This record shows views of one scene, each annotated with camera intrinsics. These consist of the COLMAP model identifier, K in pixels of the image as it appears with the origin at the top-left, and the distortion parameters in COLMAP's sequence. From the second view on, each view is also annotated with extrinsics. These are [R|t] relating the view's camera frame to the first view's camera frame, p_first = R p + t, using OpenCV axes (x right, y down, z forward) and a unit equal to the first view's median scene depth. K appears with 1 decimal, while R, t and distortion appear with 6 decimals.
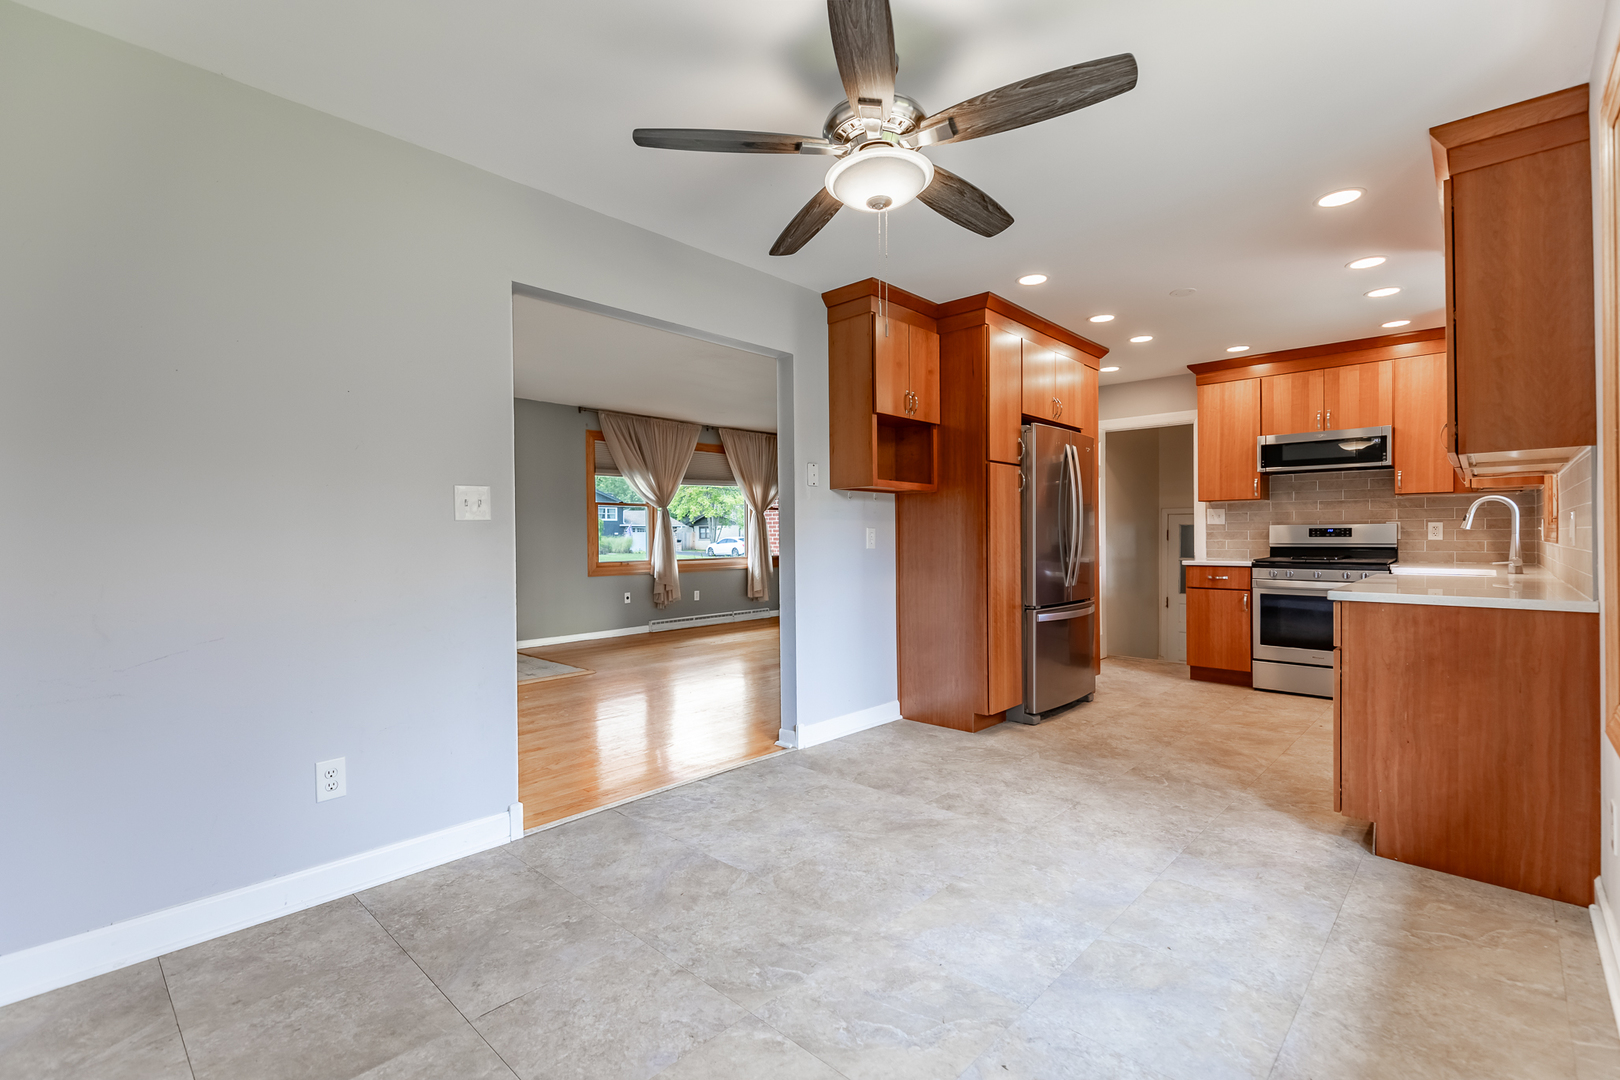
lens RADIAL K [[726.6, 0, 808.4], [0, 726.6, 535.7], [0, 0, 1]] dist [0.001374, -0.001509]
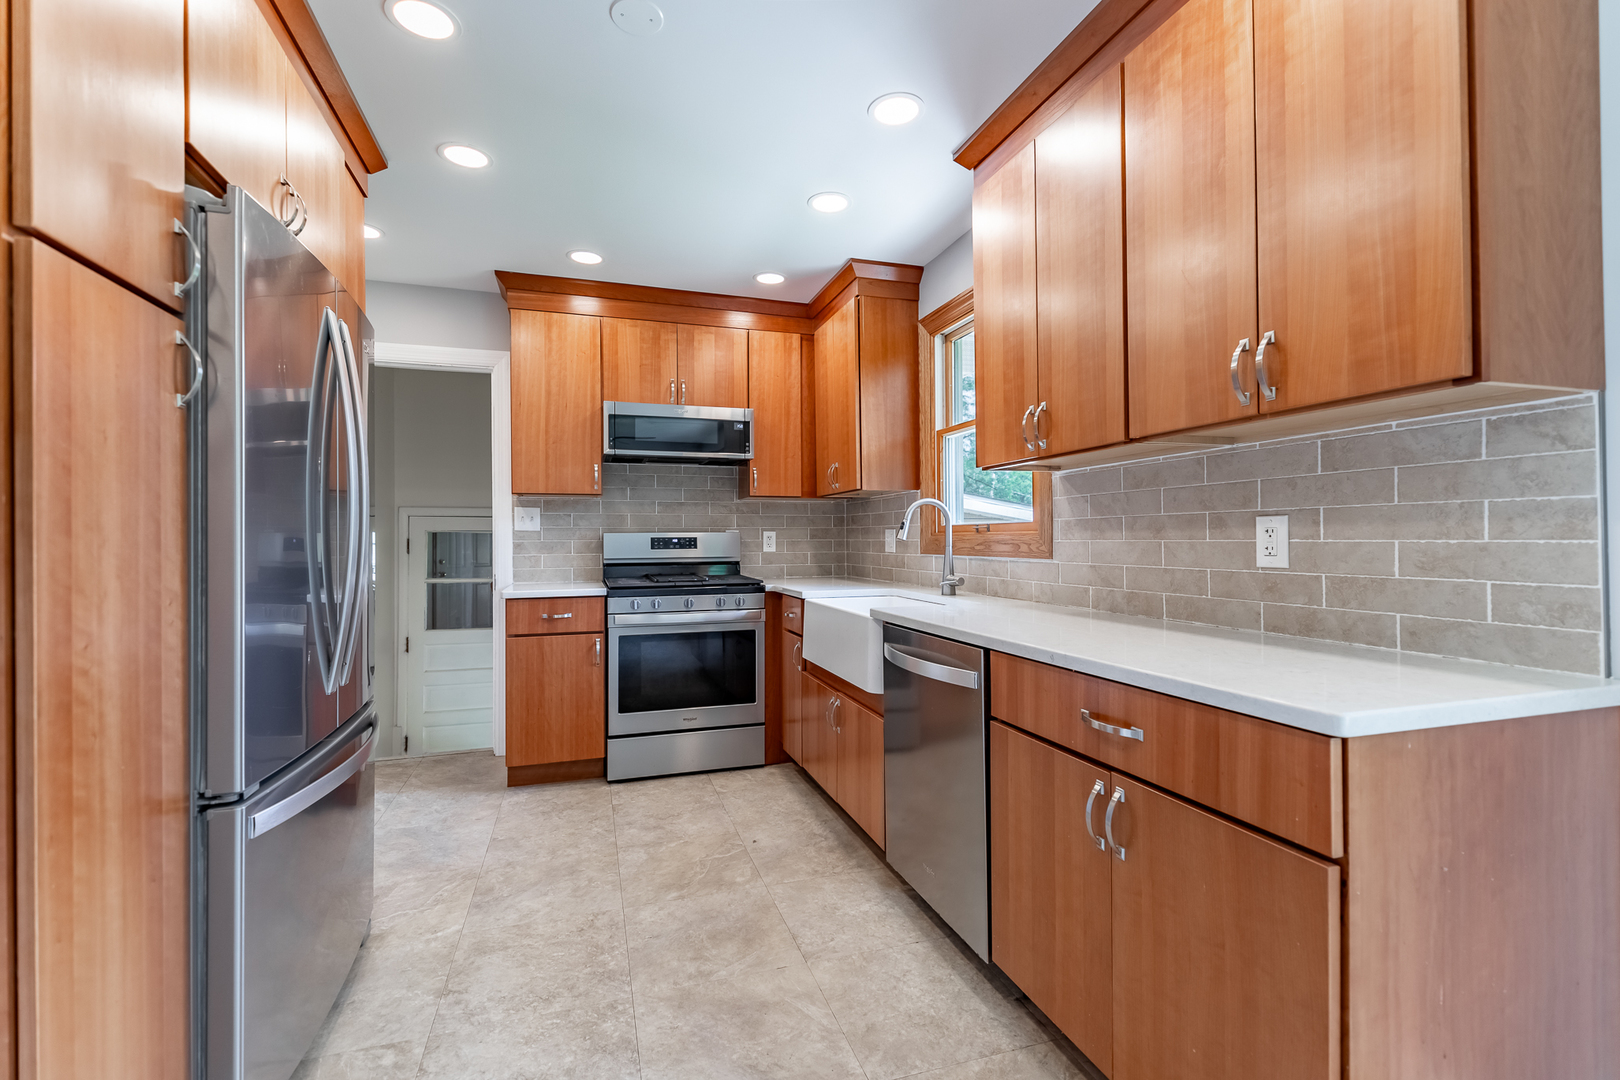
lens RADIAL K [[726.6, 0, 814.2], [0, 726.6, 537.0], [0, 0, 1]] dist [0.001374, -0.001509]
pose [[0.491220, 0.006334, 0.871013, 0.233393], [0.001796, 0.999964, -0.008284, -0.008008], [-0.871034, 0.005633, 0.491191, 0.909372]]
